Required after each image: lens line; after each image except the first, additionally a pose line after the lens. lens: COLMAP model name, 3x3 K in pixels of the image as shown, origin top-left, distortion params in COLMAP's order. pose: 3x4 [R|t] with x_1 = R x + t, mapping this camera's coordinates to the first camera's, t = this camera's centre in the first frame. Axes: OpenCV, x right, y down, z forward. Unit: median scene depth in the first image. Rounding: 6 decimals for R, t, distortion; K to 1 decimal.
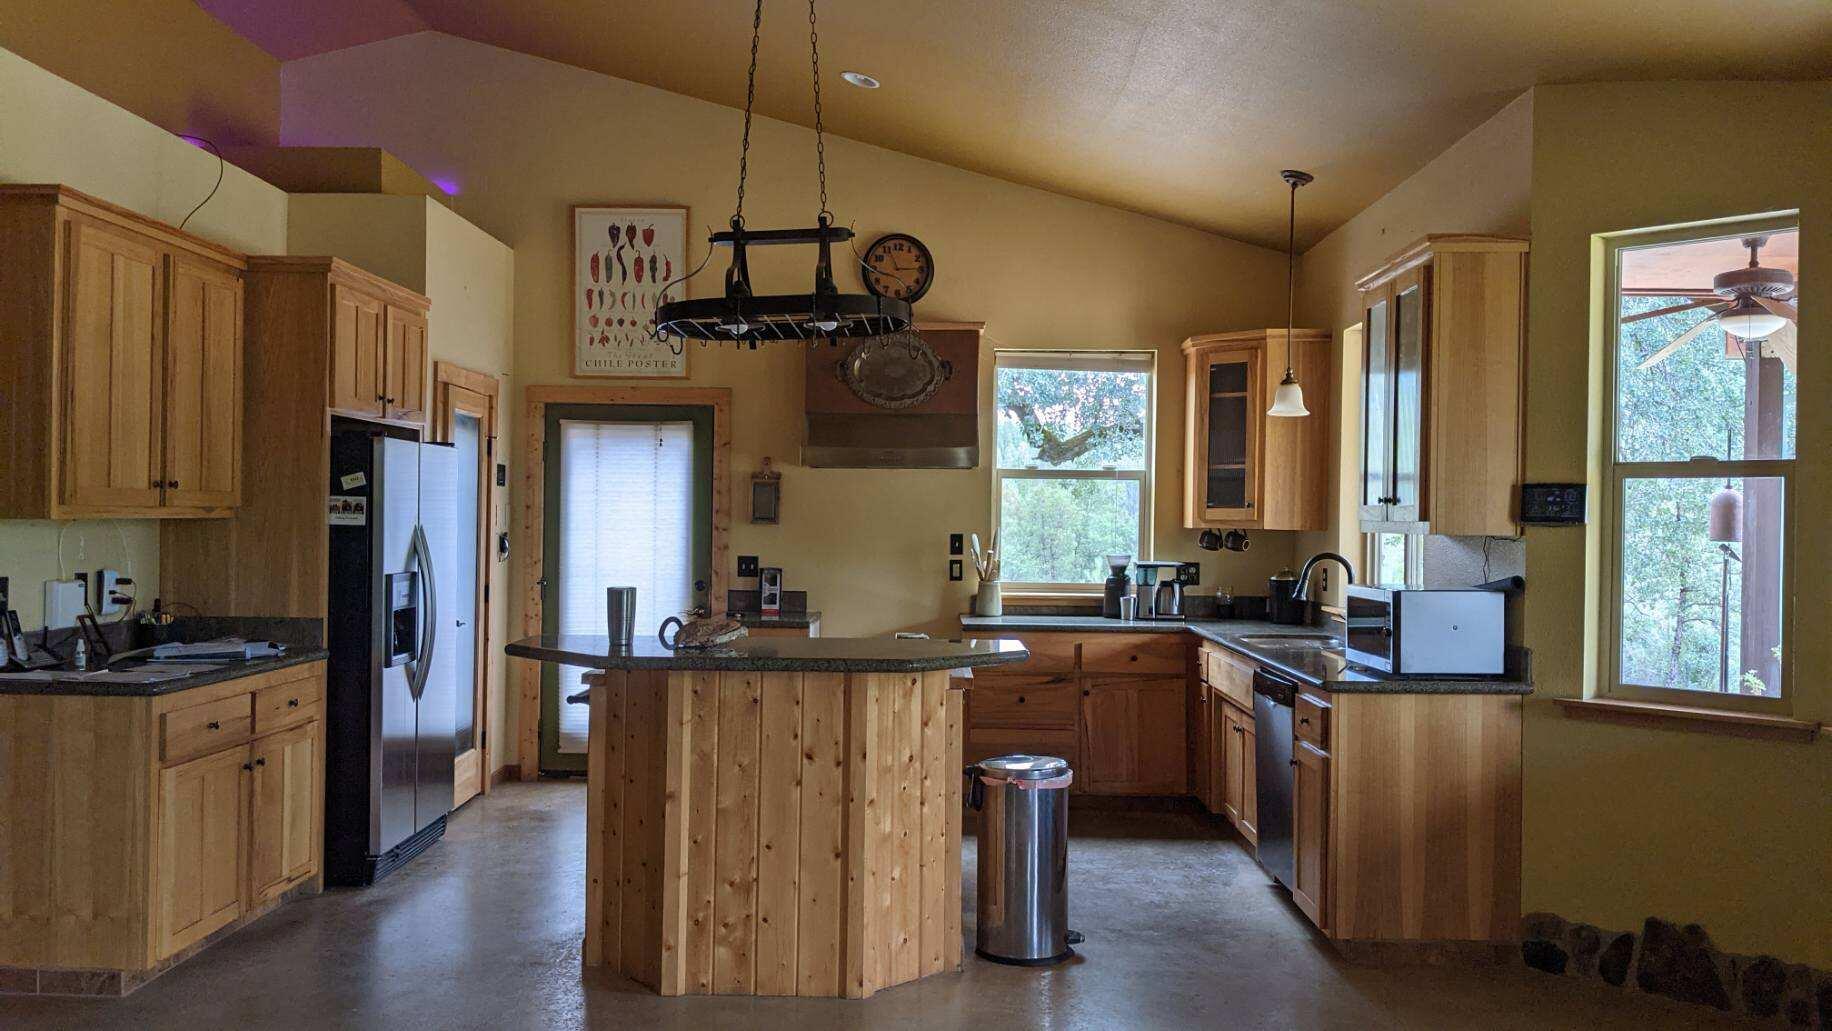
lens RADIAL K [[1359.5, 0, 917.0], [0, 1359.5, 486.1], [0, 0, 1]] dist [0.072112, -0.062817]
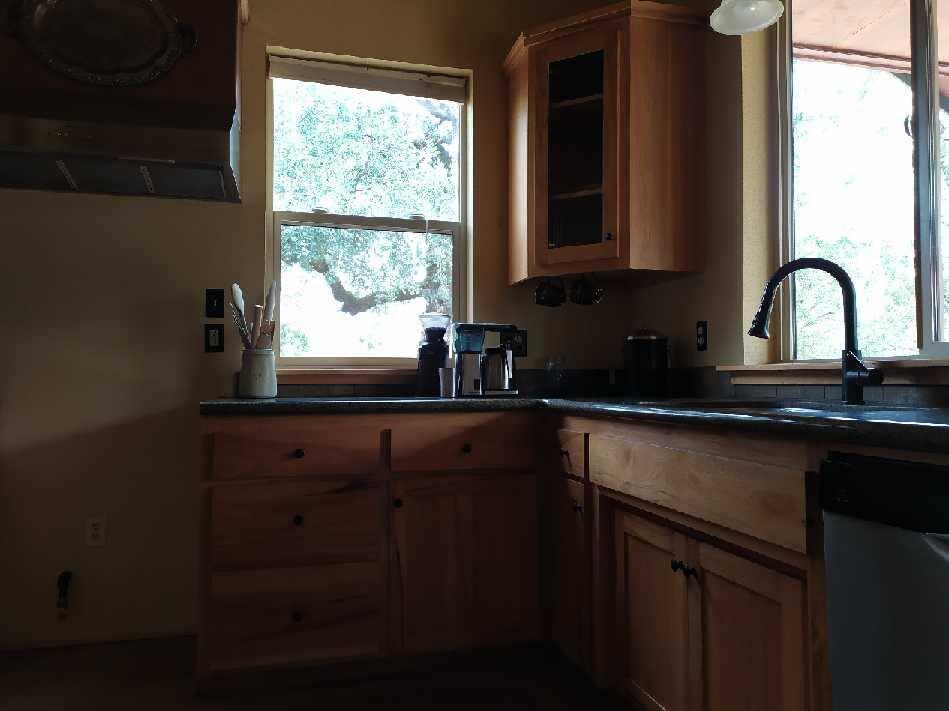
lens RADIAL K [[724.2, 0, 474.5], [0, 724.2, 355.5], [0, 0, 1]] dist [0.002562, 0.001337]
pose [[0.964643, -0.007426, 0.263456, 0.063802], [0.008188, 0.999965, -0.001795, 0.076094], [-0.263434, 0.003888, 0.964670, 0.612324]]
